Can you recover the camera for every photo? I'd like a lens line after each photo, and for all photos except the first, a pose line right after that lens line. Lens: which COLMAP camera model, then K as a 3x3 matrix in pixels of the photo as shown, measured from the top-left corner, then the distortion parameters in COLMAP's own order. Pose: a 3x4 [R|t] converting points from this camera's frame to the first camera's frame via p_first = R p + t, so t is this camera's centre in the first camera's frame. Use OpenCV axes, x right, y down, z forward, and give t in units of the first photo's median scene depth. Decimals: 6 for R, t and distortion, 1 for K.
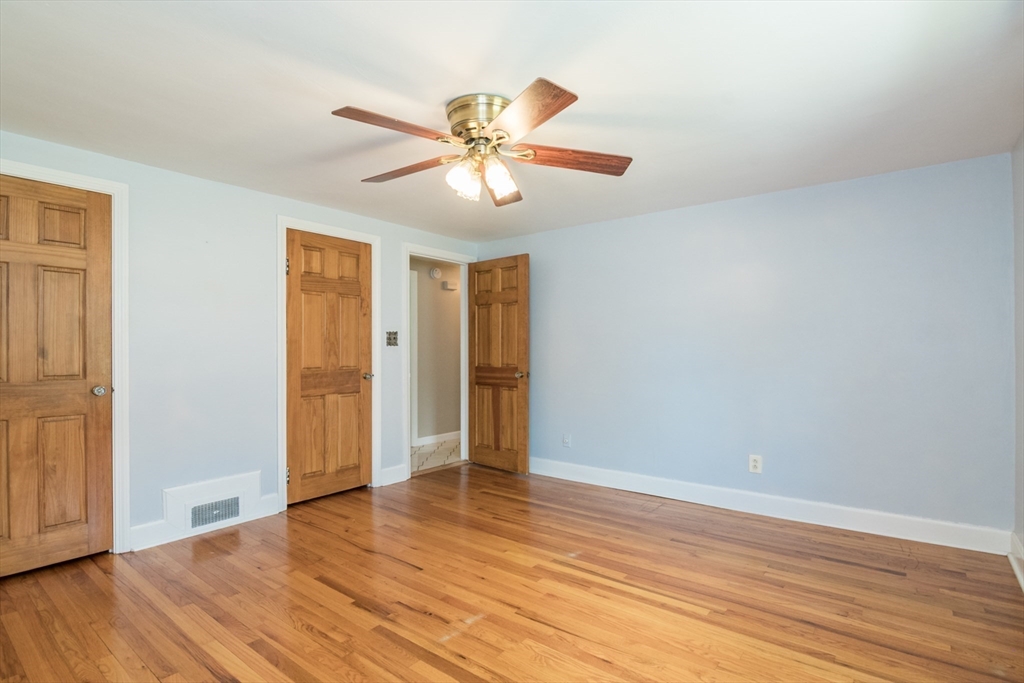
lens RADIAL K [[512.0, 0, 508.8], [0, 512.0, 347.7], [0, 0, 1]] dist [-0.009110, -0.002223]
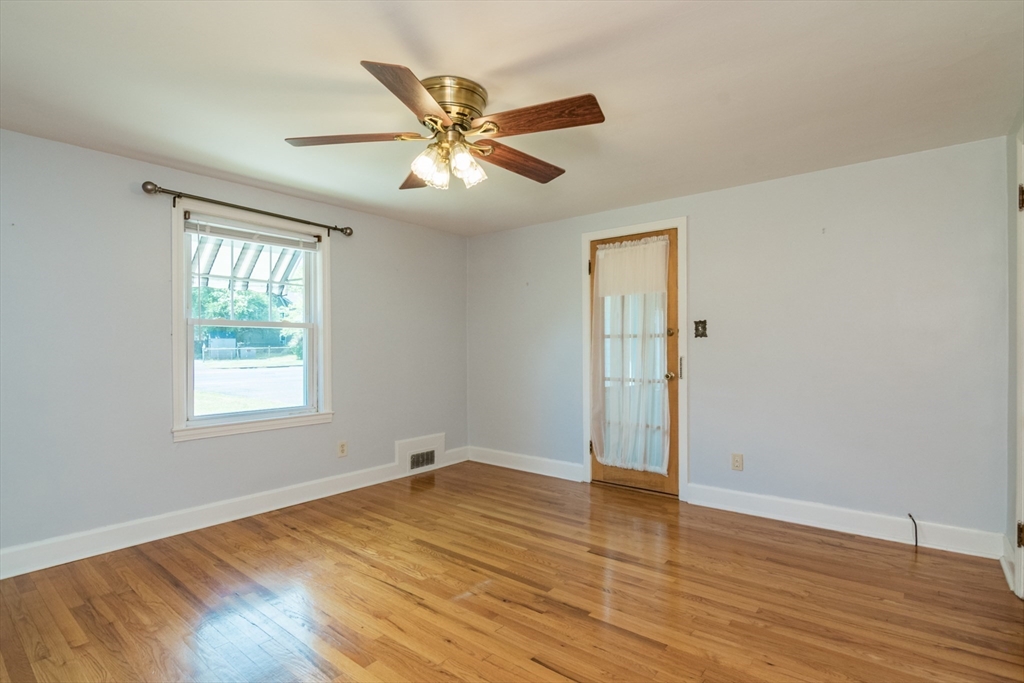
lens RADIAL K [[512.0, 0, 508.8], [0, 512.0, 347.7], [0, 0, 1]] dist [-0.009110, -0.002223]
pose [[-0.999882, 0.009114, 0.012354, -0.177434], [0.009060, 0.999949, -0.004451, 0.006941], [-0.012394, -0.004339, -0.999914, 2.024611]]
